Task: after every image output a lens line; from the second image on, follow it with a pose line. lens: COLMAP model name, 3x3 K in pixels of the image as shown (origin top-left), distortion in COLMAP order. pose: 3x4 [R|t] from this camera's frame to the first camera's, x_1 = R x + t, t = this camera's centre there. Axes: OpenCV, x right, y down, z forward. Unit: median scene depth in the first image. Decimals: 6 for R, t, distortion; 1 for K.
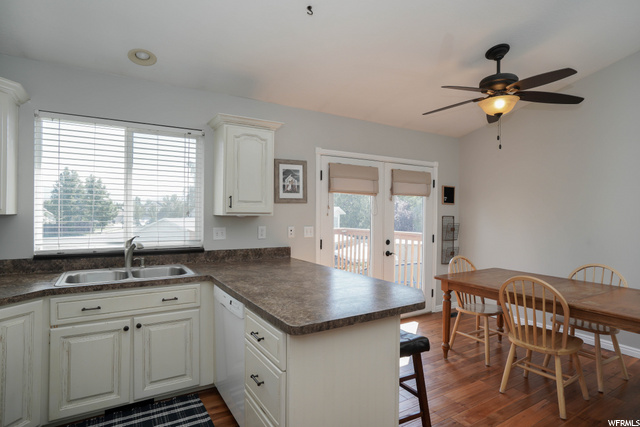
lens RADIAL K [[339.6, 0, 313.0], [0, 339.6, 213.3], [0, 0, 1]] dist [-0.003117, 0.000032]
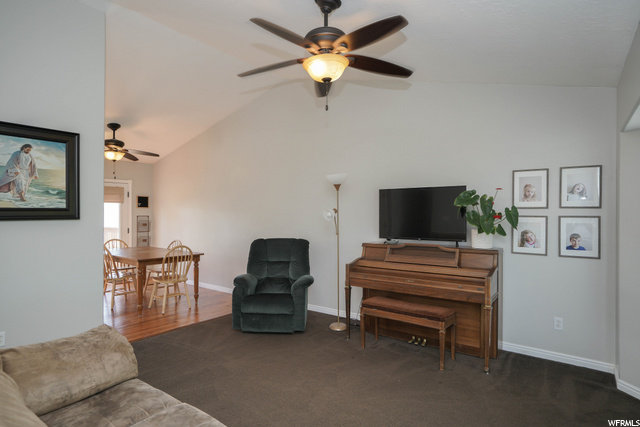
lens RADIAL K [[354.0, 0, 317.6], [0, 354.0, 211.0], [0, 0, 1]] dist [-0.005640, -0.000237]
pose [[0.927408, -0.002828, 0.374041, 0.732495], [0.007449, 0.999913, -0.010909, 0.013156], [-0.373978, 0.012903, 0.927348, -1.051263]]
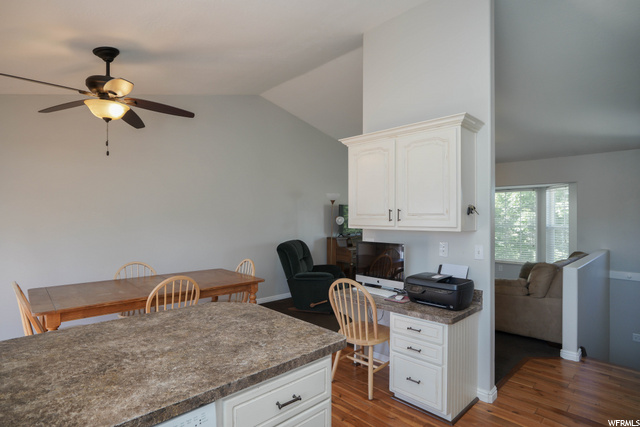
lens RADIAL K [[339.6, 0, 313.0], [0, 339.6, 213.3], [0, 0, 1]] dist [-0.003117, 0.000032]
pose [[-0.213917, 0.005808, 0.976835, -0.427664], [0.003697, 0.999980, -0.005136, -0.016468], [-0.976845, 0.002513, -0.213934, 0.538881]]
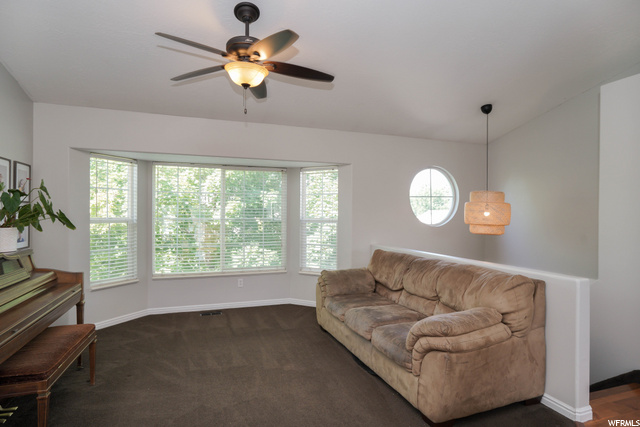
lens RADIAL K [[354.0, 0, 317.6], [0, 354.0, 211.0], [0, 0, 1]] dist [-0.005640, -0.000237]
pose [[-0.978413, -0.016236, 0.206019, 0.709420], [-0.015422, 0.999866, 0.005556, 0.007354], [-0.206081, 0.002258, -0.978532, 0.363042]]
